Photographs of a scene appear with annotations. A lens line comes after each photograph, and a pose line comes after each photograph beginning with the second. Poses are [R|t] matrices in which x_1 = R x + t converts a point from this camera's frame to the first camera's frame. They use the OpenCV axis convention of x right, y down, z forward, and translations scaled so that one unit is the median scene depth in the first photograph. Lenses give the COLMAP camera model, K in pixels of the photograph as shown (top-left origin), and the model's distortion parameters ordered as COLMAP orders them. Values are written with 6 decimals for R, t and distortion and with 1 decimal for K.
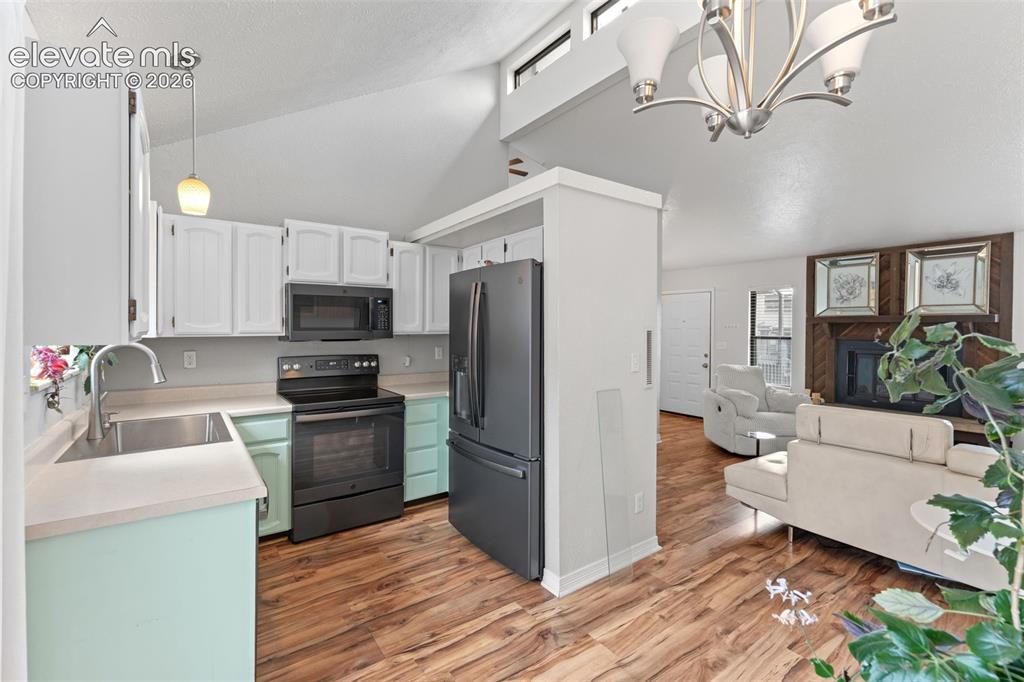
lens RADIAL K [[444.5, 0, 505.6], [0, 444.5, 335.6], [0, 0, 1]] dist [-0.001065, -0.000136]
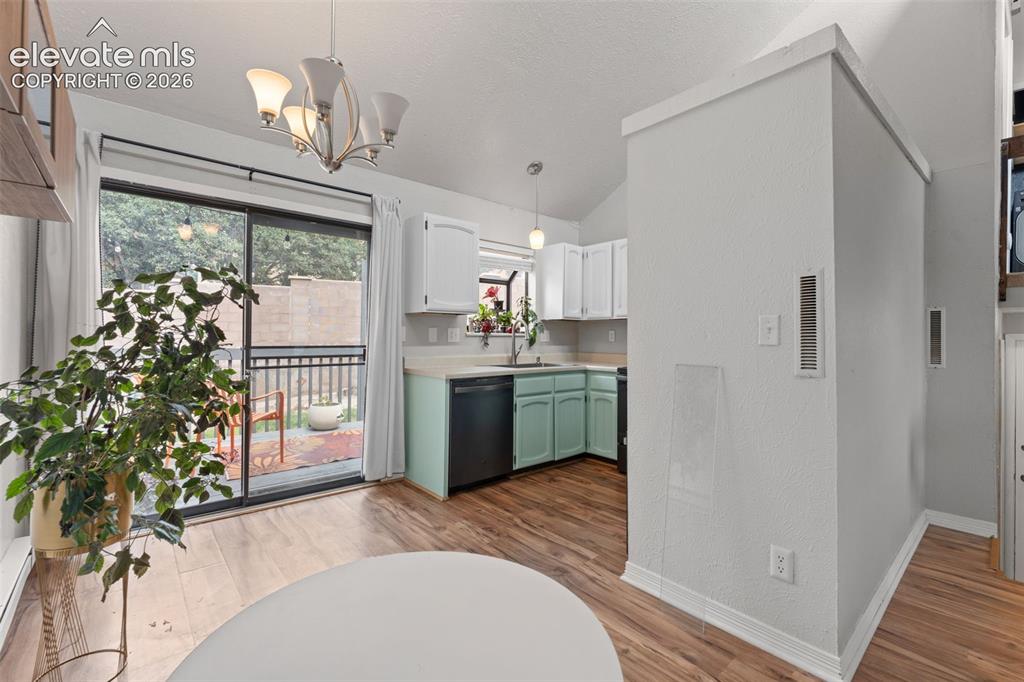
lens RADIAL K [[444.5, 0, 505.6], [0, 444.5, 335.6], [0, 0, 1]] dist [-0.001065, -0.000136]
pose [[0.080794, -0.004813, -0.996719, 0.852156], [-0.020282, 0.999773, -0.006472, 0.076489], [0.996524, 0.020738, 0.080678, 0.557962]]
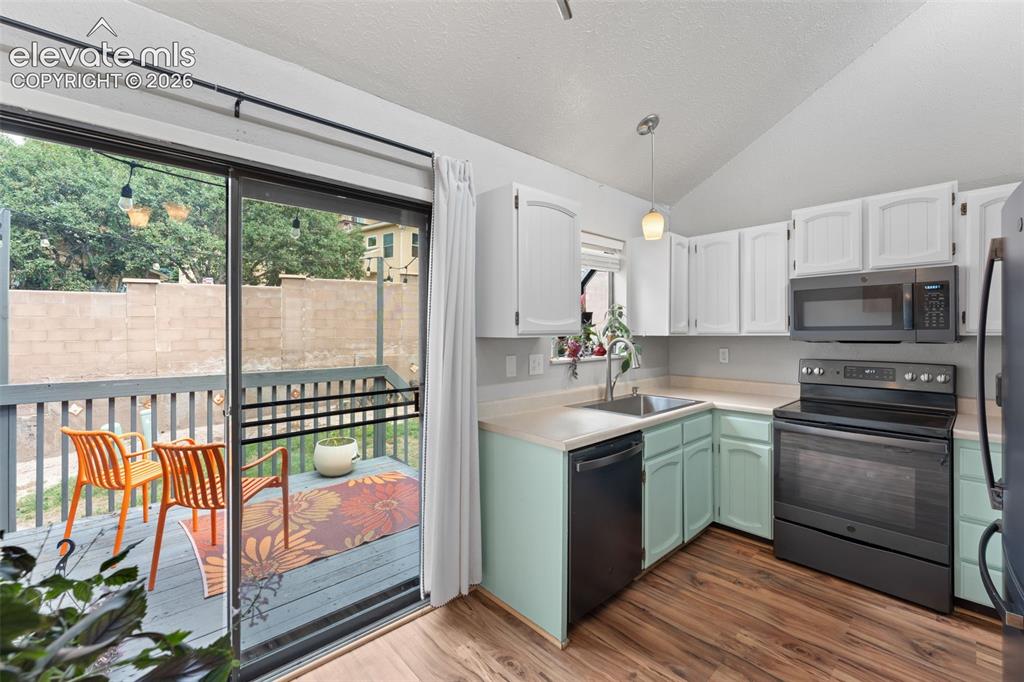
lens RADIAL K [[437.5, 0, 505.6], [0, 437.5, 331.7], [0, 0, 1]] dist [0.000597, 0.000061]
pose [[0.112587, -0.002833, -0.993638, 0.388244], [-0.010105, 0.999941, -0.003996, 0.002009], [0.993590, 0.010490, 0.112552, 0.332132]]
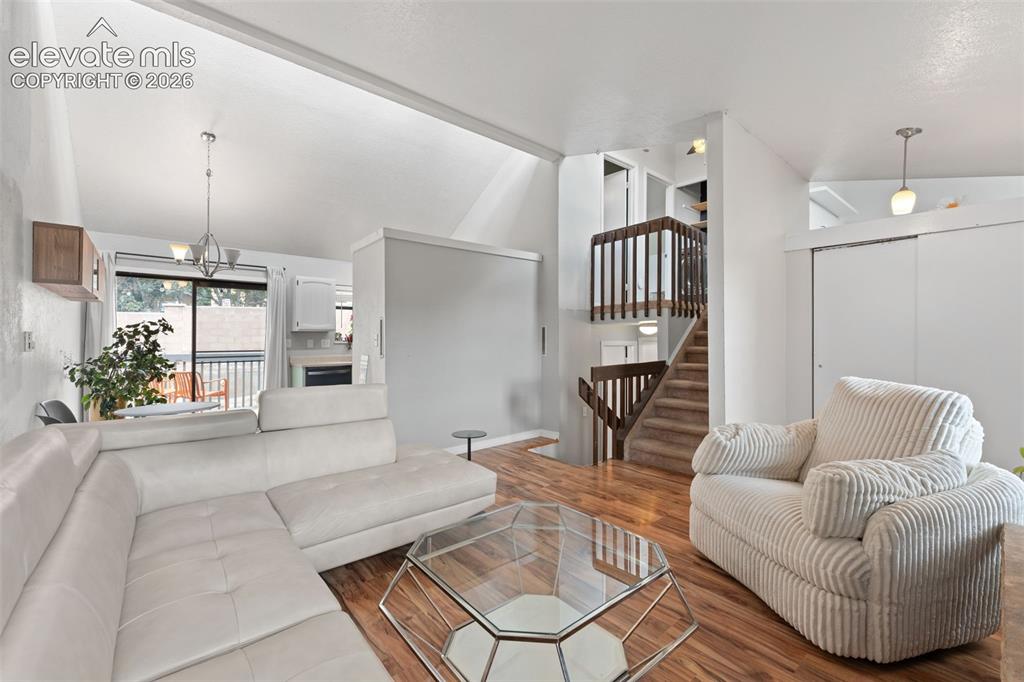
lens RADIAL K [[428.7, 0, 510.5], [0, 428.7, 334.7], [0, 0, 1]] dist [0.000265, 0.000071]
pose [[0.075655, -0.022737, -0.996875, 1.796401], [-0.003451, 0.999728, -0.023064, 0.071718], [0.997128, 0.005185, 0.075556, 1.317750]]
